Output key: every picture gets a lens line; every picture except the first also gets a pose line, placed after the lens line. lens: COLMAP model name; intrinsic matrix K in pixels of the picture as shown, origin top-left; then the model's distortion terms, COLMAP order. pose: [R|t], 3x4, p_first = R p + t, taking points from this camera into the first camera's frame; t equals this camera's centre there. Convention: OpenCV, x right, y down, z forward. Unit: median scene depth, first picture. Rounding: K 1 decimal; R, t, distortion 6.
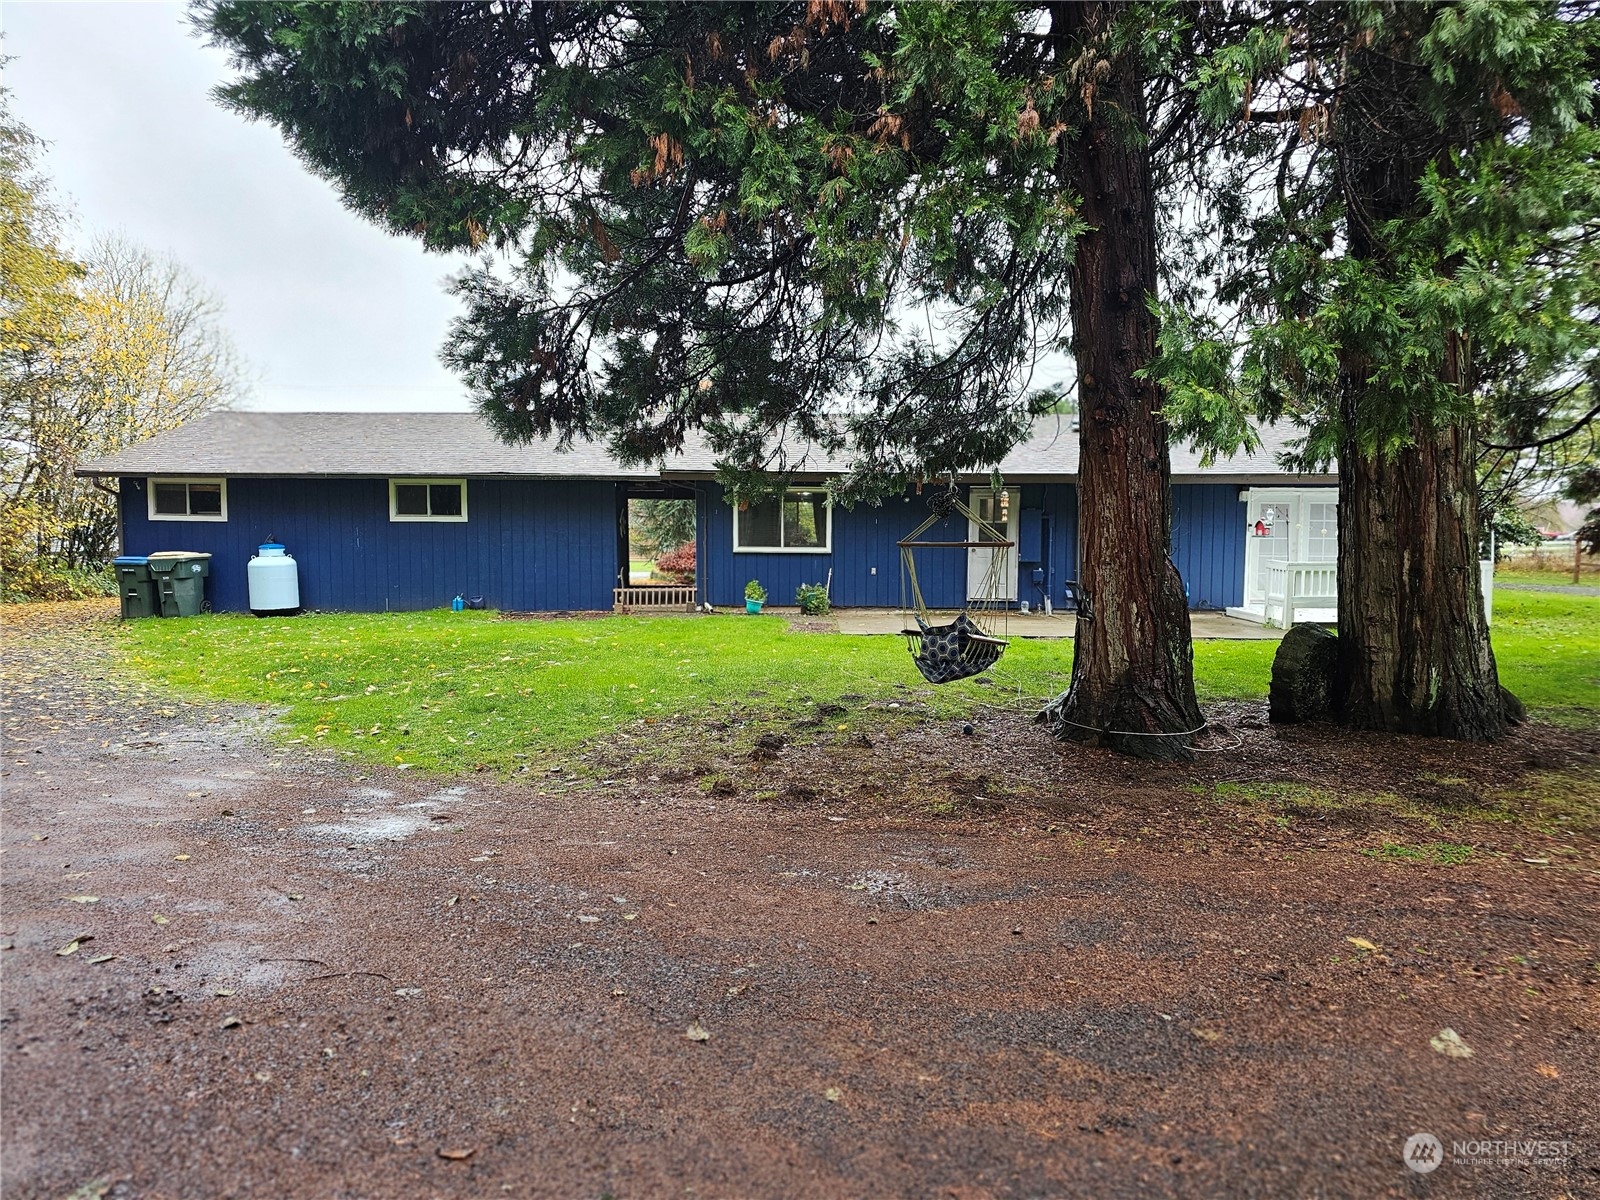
lens RADIAL K [[1068.7, 0, 797.7], [0, 1068.7, 602.5], [0, 0, 1]] dist [0.025479, -0.006465]
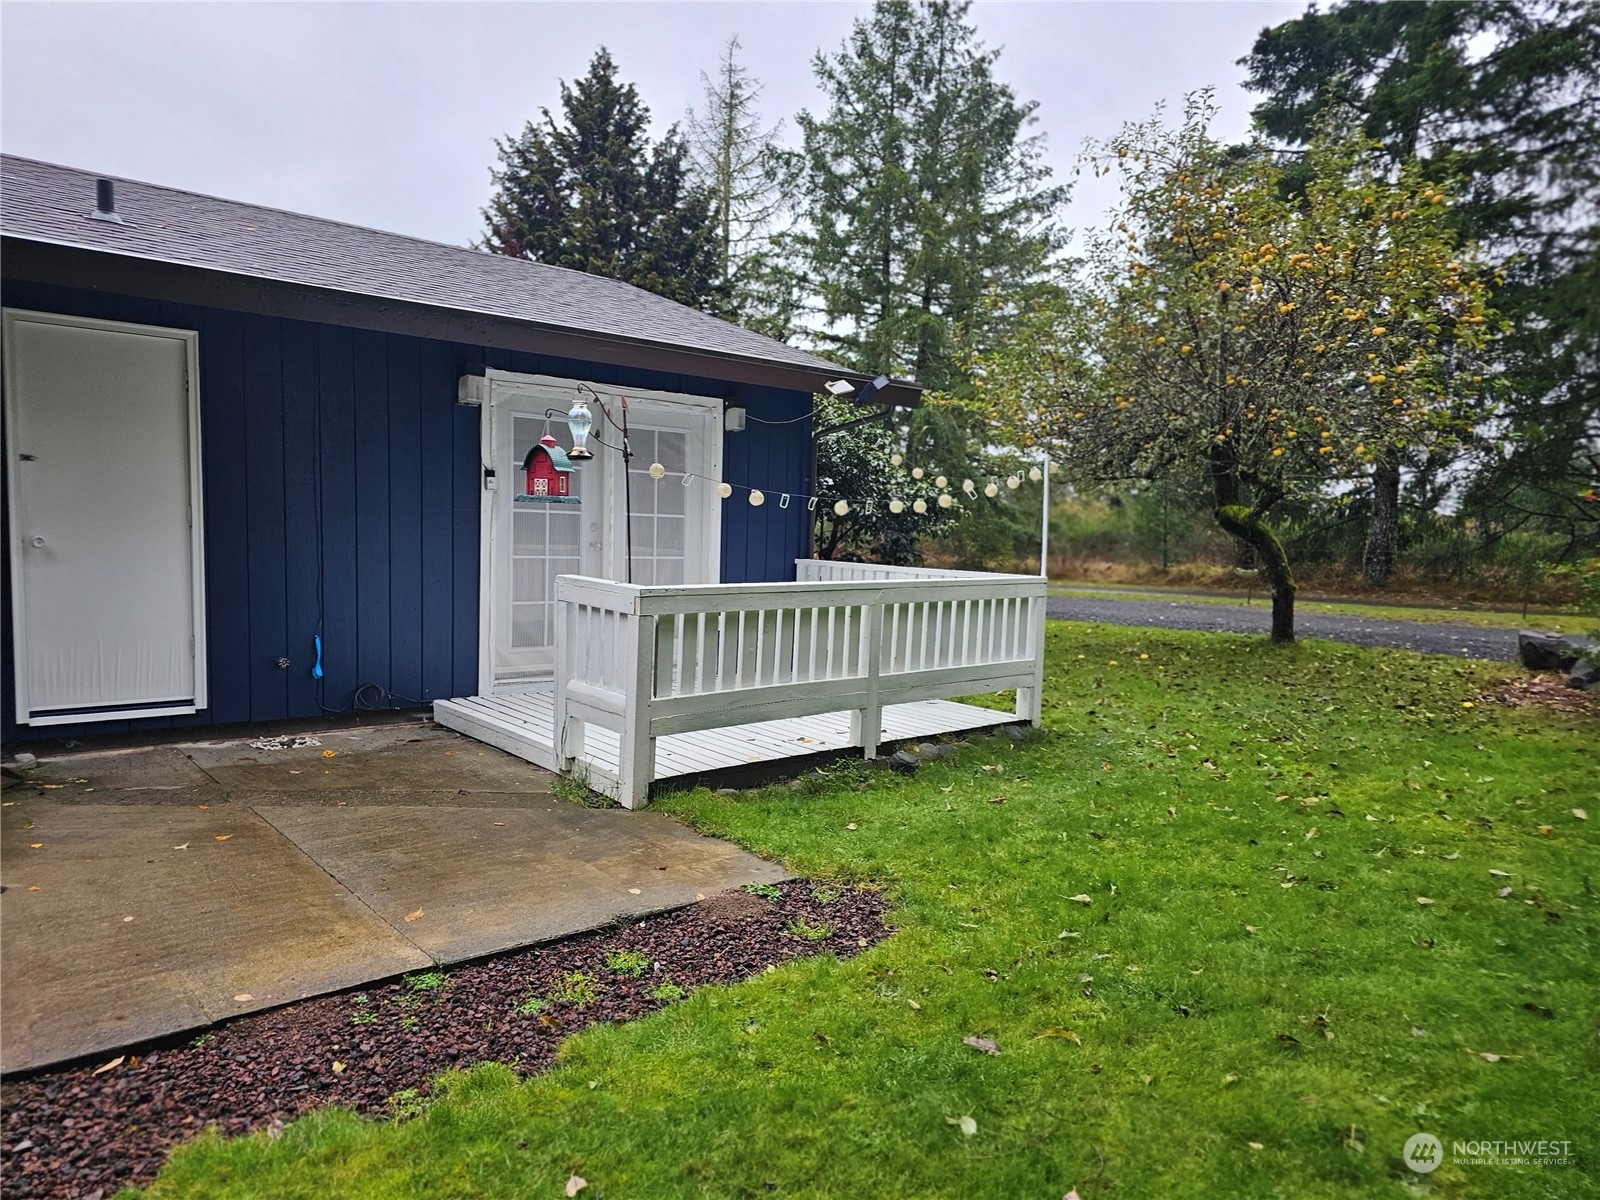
lens RADIAL K [[1068.7, 0, 800.3], [0, 1068.7, 607.1], [0, 0, 1]] dist [0.025479, -0.006465]
pose [[0.754807, -0.032693, 0.655132, 0.288481], [0.010614, 0.999235, 0.037637, -0.042113], [-0.655861, -0.021455, 0.754576, 0.727090]]
